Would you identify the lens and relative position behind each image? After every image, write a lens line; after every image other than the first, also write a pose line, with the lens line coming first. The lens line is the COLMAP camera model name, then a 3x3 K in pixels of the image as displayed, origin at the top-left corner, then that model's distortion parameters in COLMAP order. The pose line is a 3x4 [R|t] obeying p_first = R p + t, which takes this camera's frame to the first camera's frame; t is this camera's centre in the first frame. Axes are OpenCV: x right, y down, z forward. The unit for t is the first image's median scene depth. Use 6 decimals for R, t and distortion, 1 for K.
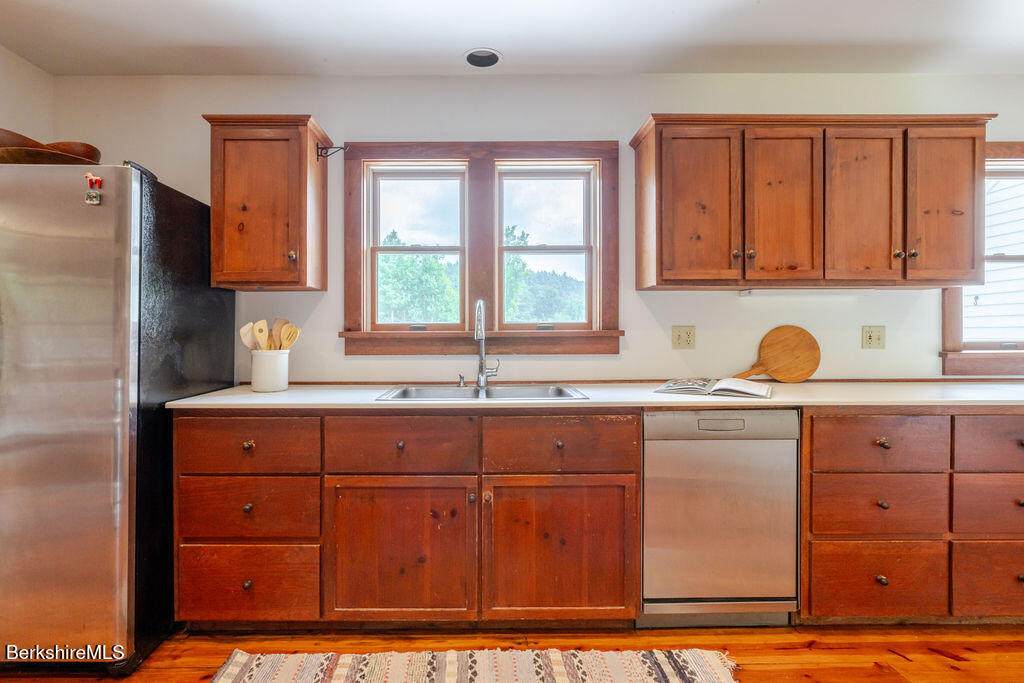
lens RADIAL K [[531.2, 0, 483.7], [0, 531.2, 328.5], [0, 0, 1]] dist [0.000981, 0.000193]
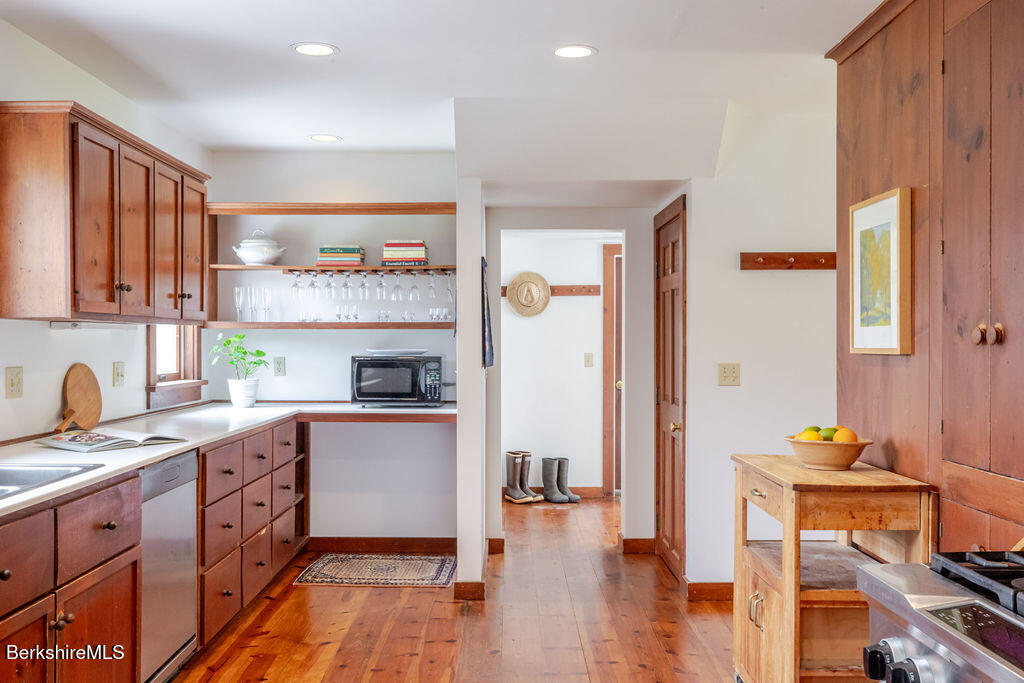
lens RADIAL K [[954.9, 0, 512.0], [0, 954.9, 341.5], [0, 0, 1]] dist [0.002153, 0.003124]
pose [[0.004299, 0.000445, 0.999991, -1.083553], [-0.000209, 1.000000, -0.000444, -0.047988], [-0.999991, -0.000207, 0.004299, 0.342653]]
